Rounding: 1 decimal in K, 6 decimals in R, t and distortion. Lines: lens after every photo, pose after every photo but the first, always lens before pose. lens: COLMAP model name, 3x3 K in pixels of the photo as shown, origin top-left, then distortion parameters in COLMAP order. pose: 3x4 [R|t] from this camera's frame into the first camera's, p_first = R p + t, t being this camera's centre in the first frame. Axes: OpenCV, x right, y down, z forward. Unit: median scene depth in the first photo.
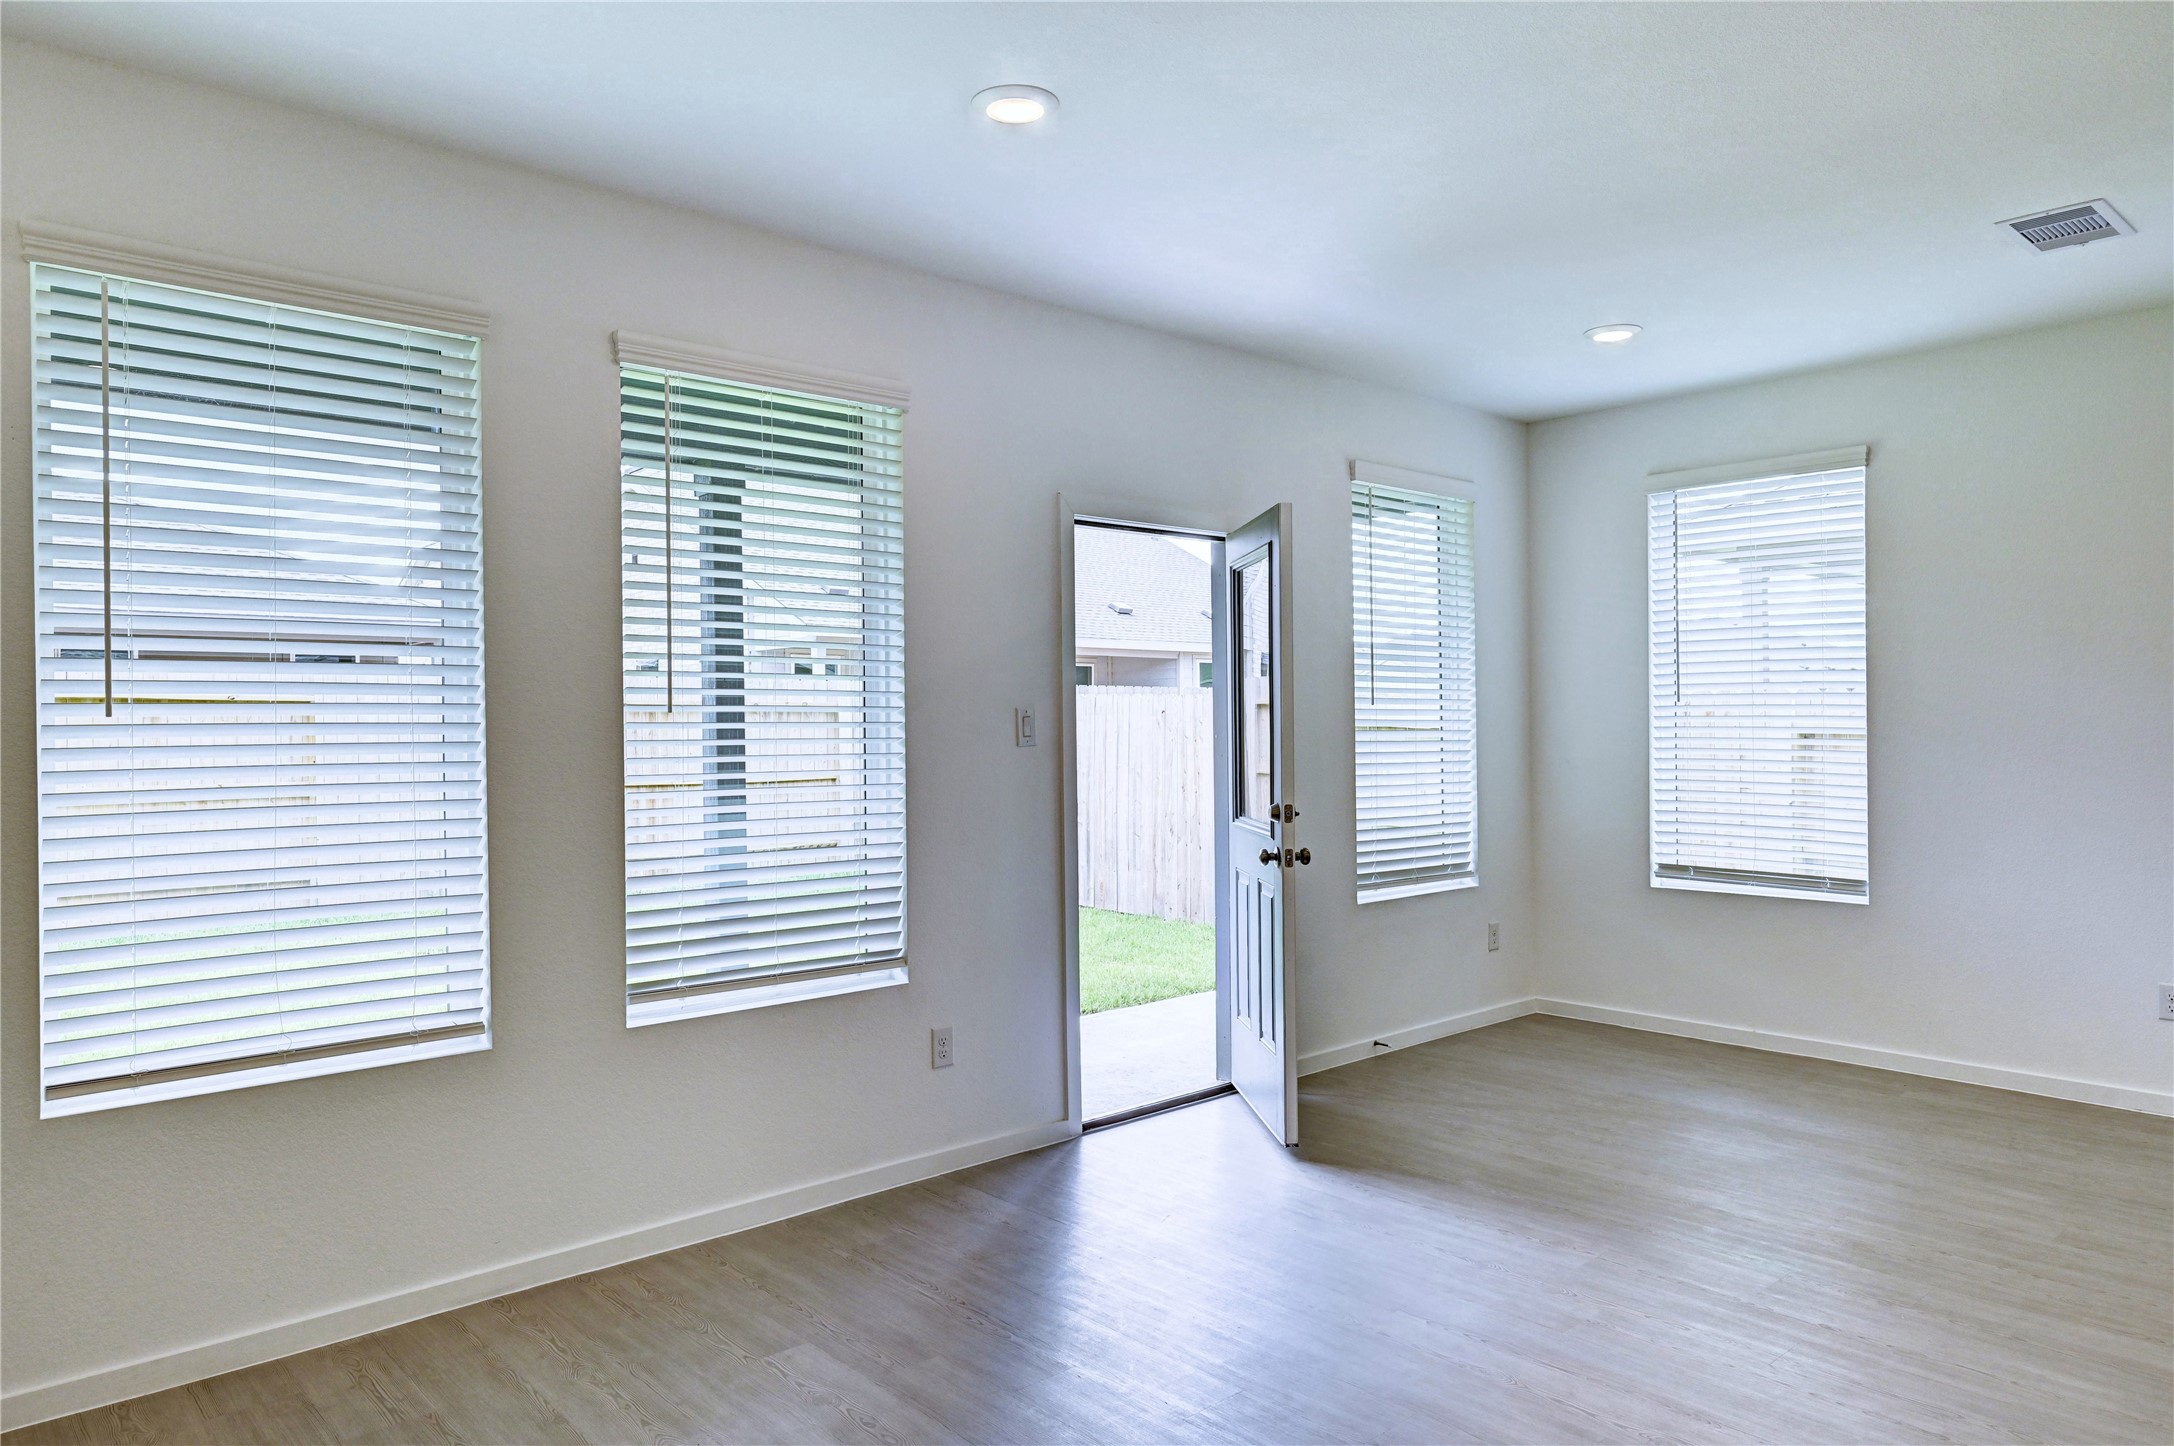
lens RADIAL K [[1383.9, 0, 1087.0], [0, 1383.9, 723.0], [0, 0, 1]] dist [0.000497, 0.001374]
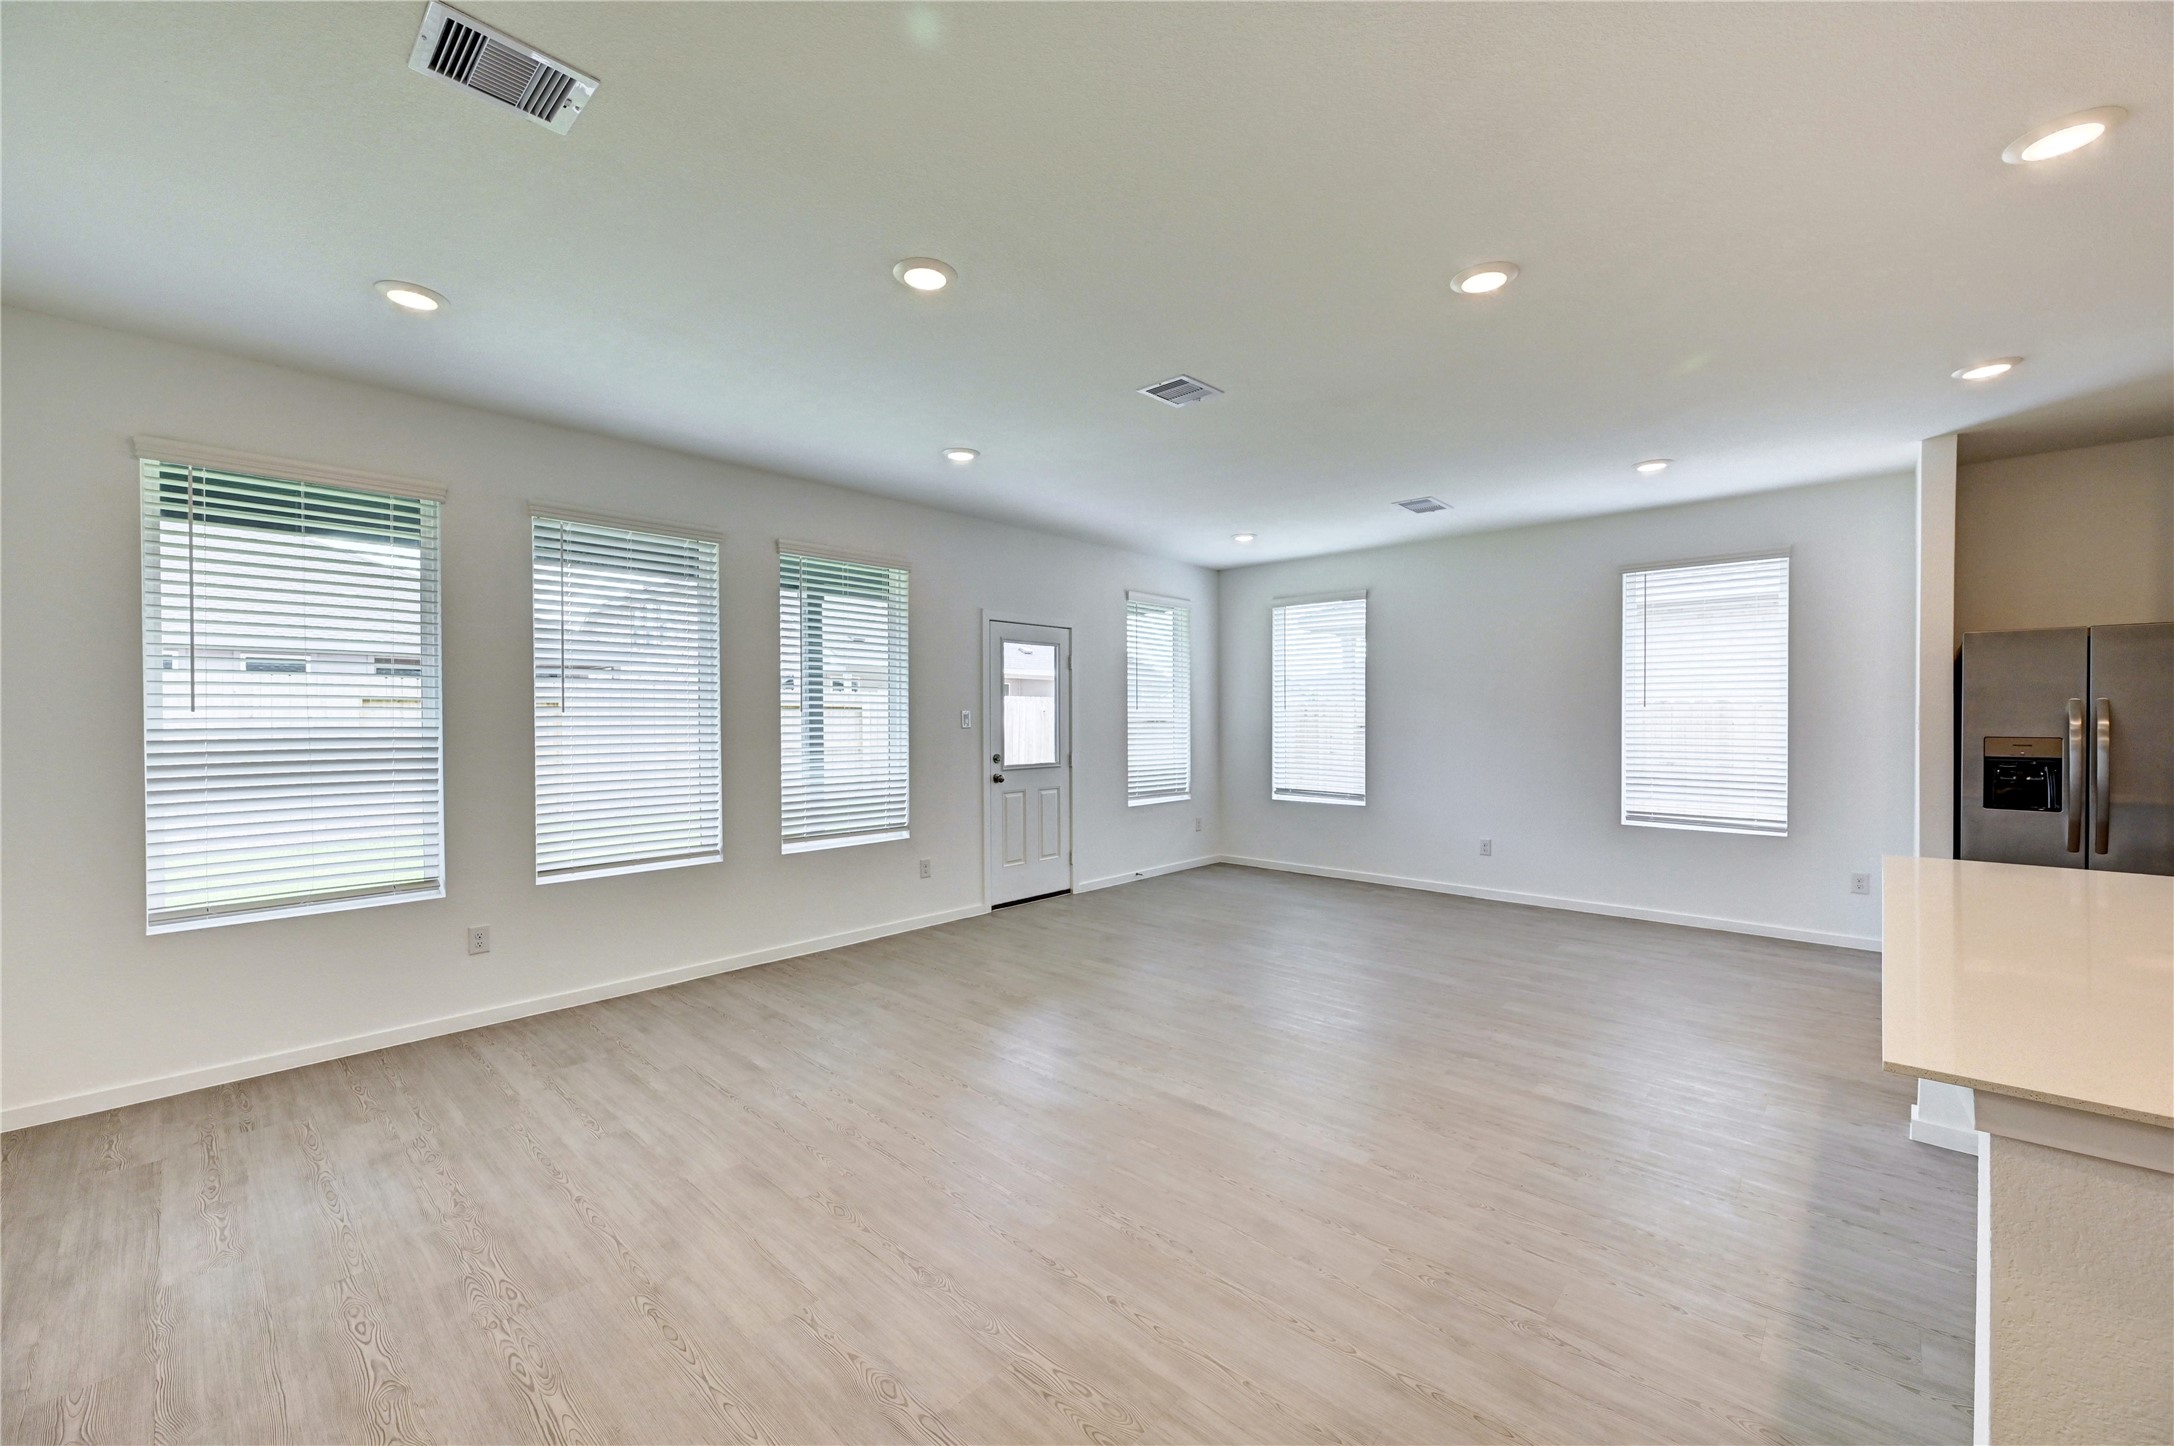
lens RADIAL K [[849.4, 0, 1087.0], [0, 849.4, 723.0], [0, 0, 1]] dist [0.000839, 0.000176]
pose [[0.995736, 0.006725, 0.092001, 0.022969], [-0.007404, 0.999948, 0.007039, -0.002507], [-0.091949, -0.007690, 0.995734, -0.338967]]
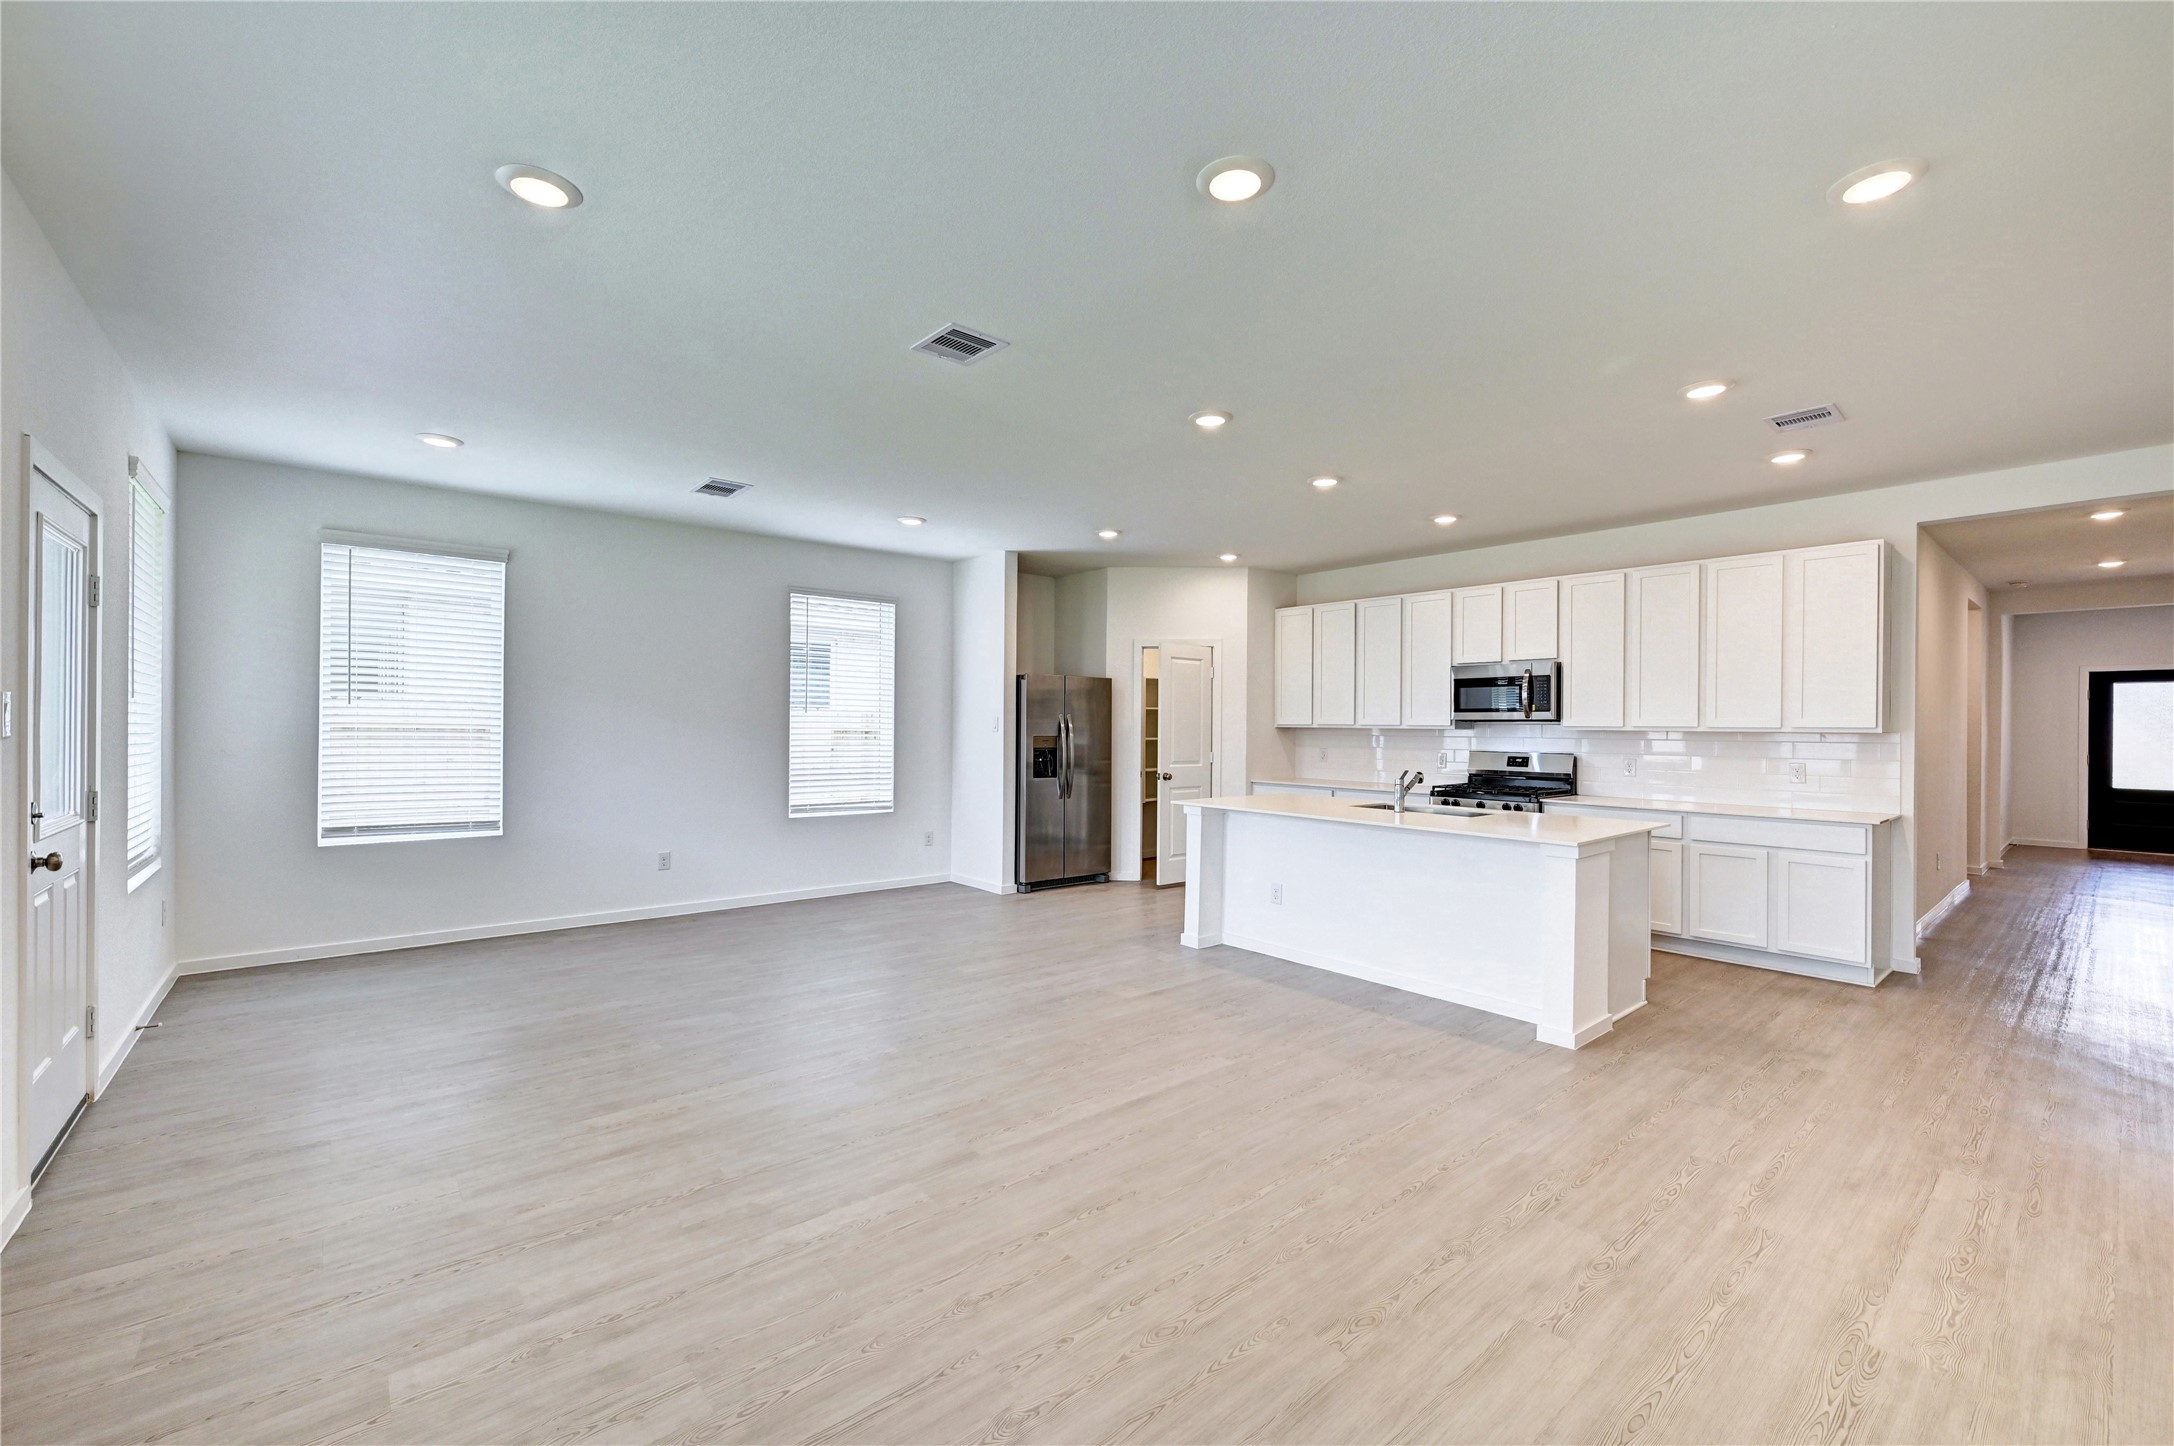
lens RADIAL K [[885.9, 0, 1087.0], [0, 885.9, 723.0], [0, 0, 1]] dist [-0.000077, 0.000457]
pose [[0.029409, 0.011803, 0.999498, -0.583289], [-0.011993, 0.999862, -0.011454, 0.005786], [-0.999496, -0.011650, 0.029547, 0.380438]]
